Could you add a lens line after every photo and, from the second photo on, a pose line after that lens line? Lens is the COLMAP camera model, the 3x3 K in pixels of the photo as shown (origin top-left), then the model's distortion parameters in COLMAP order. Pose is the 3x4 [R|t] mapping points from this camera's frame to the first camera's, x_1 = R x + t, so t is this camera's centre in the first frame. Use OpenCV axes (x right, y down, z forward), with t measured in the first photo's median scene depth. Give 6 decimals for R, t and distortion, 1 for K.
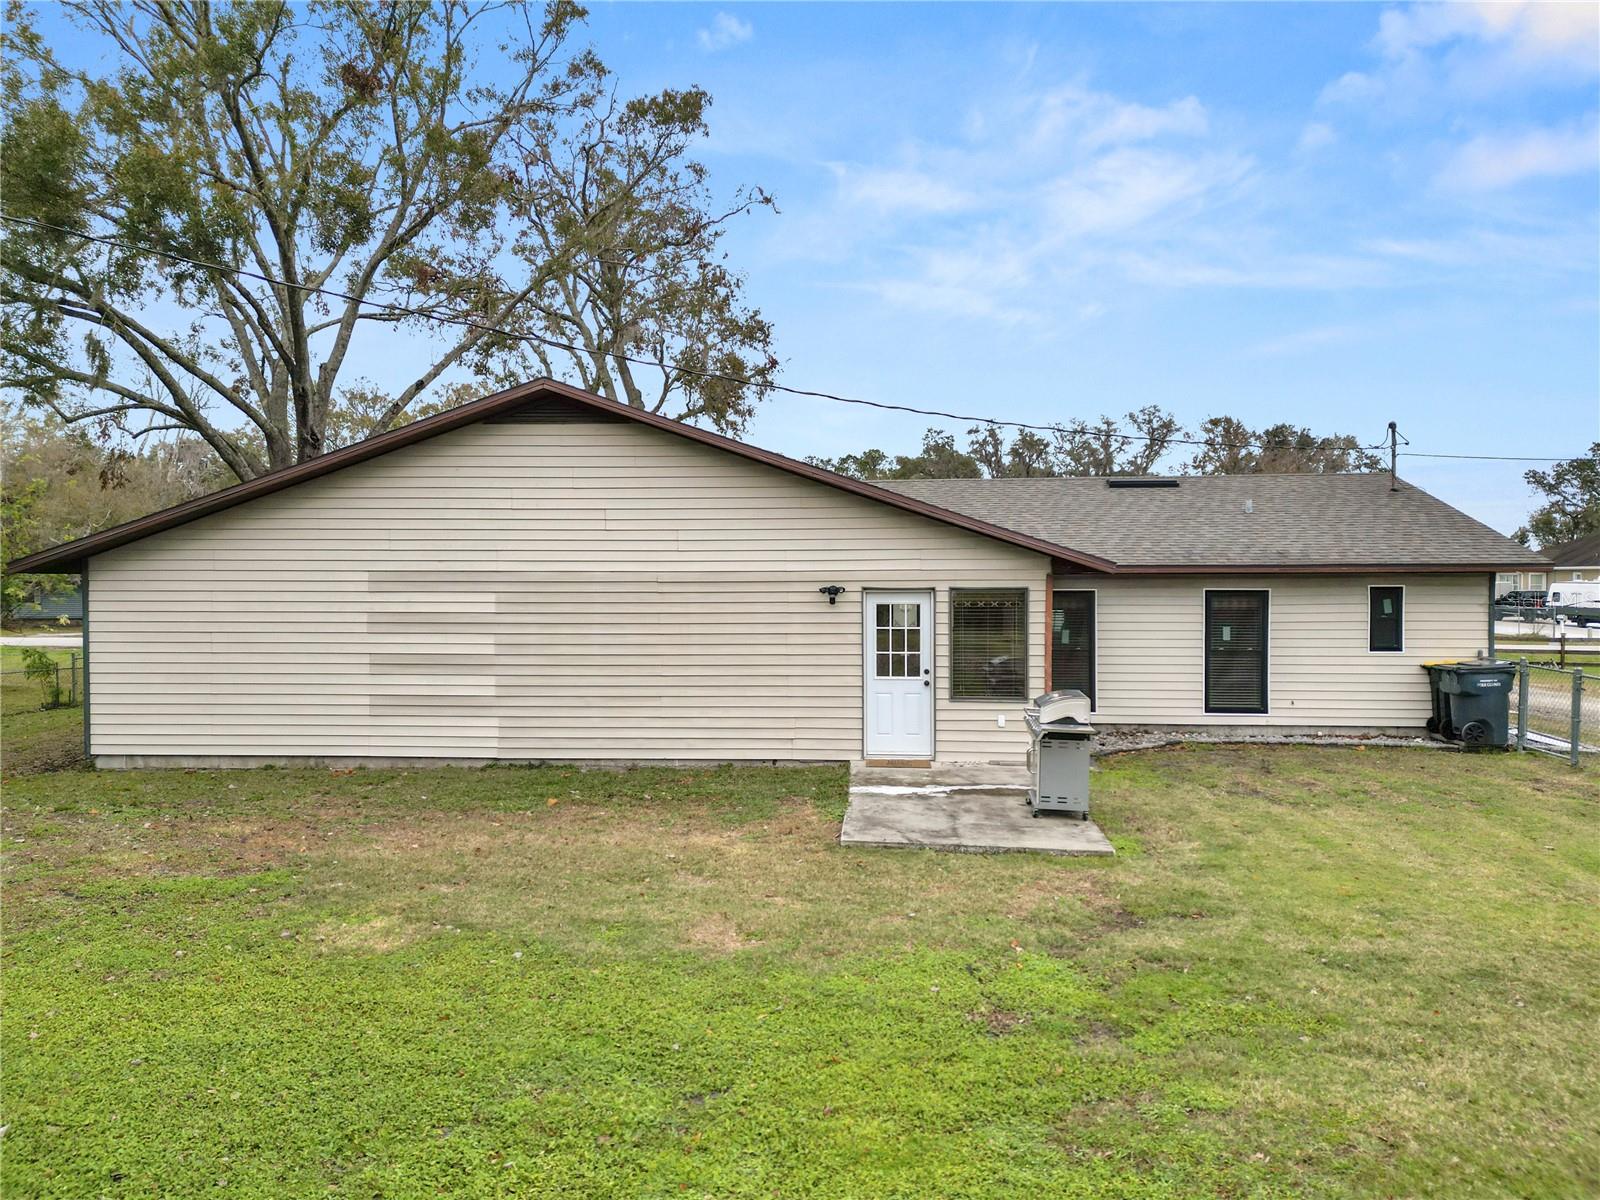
lens RADIAL K [[1124.7, 0, 798.7], [0, 1124.7, 593.8], [0, 0, 1]] dist [0.091092, -0.085757]
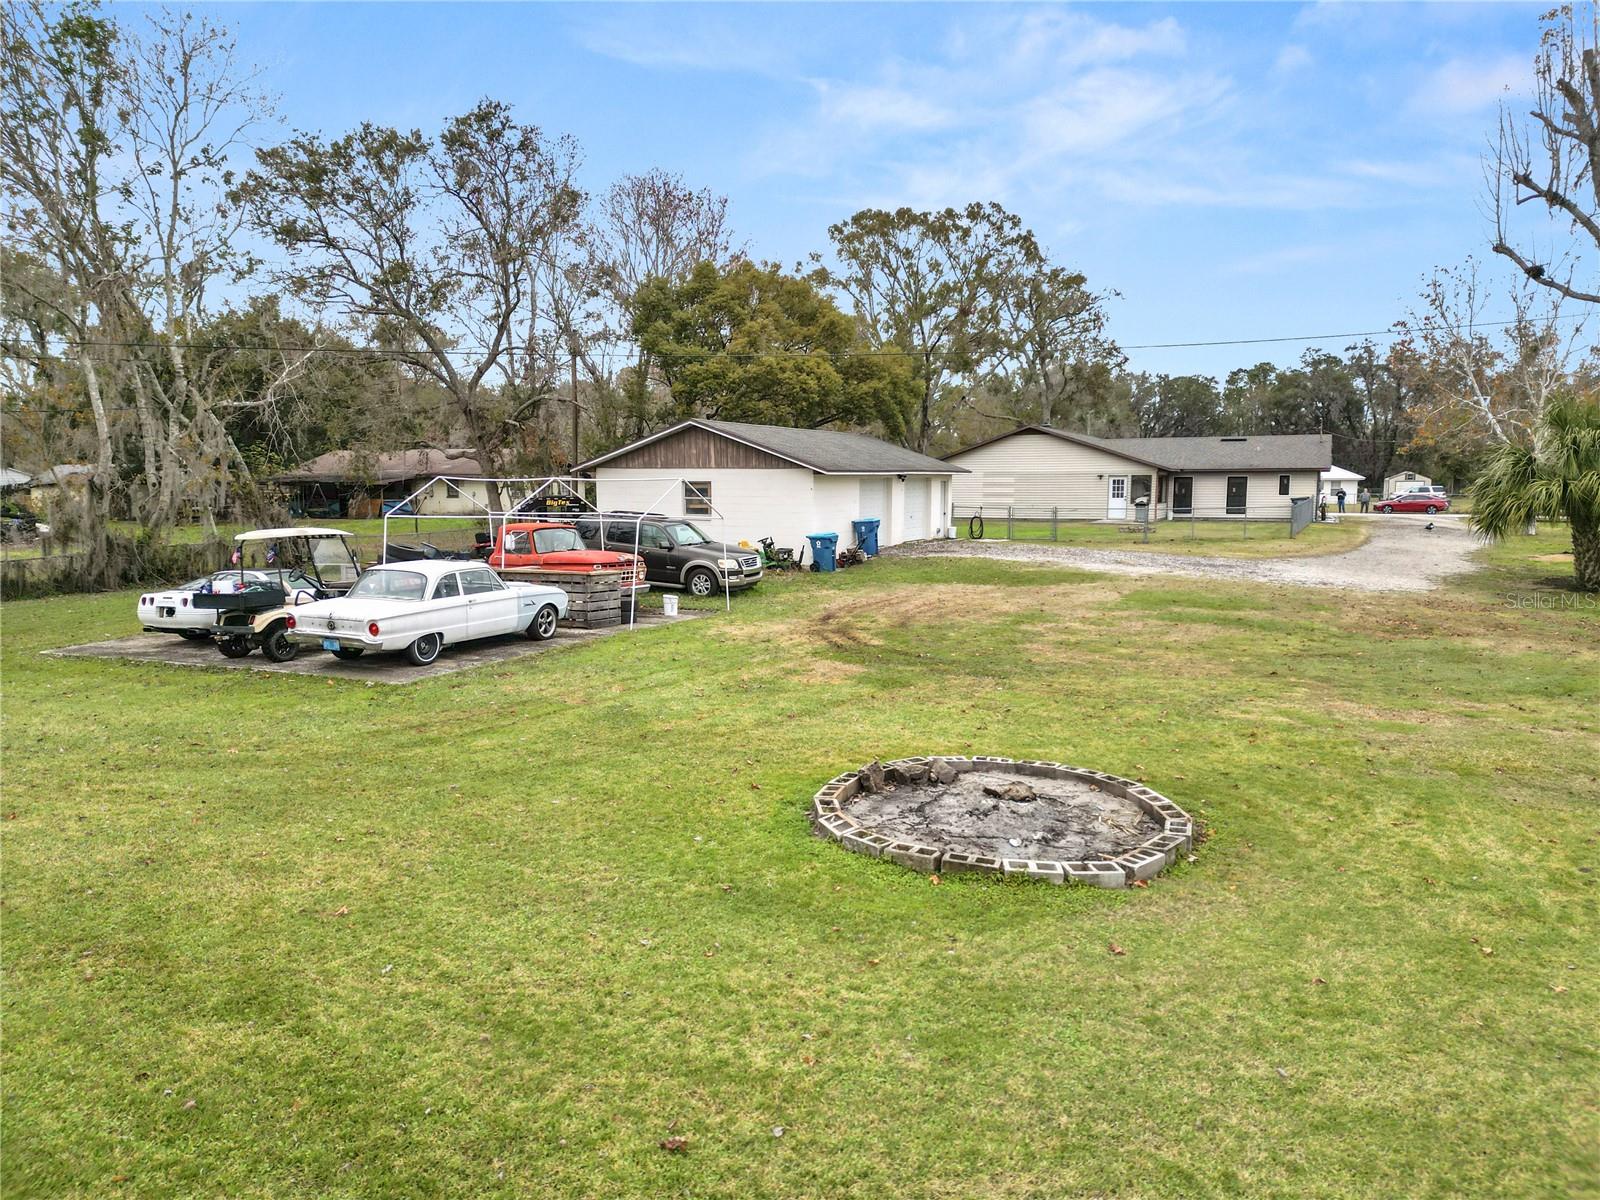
lens RADIAL K [[1124.7, 0, 798.7], [0, 1124.7, 593.8], [0, 0, 1]] dist [0.091092, -0.085757]
pose [[0.939191, 0.035729, -0.341530, 0.332872], [-0.006895, 0.996334, 0.085270, 0.064653], [0.343325, -0.077730, 0.935995, -2.597420]]
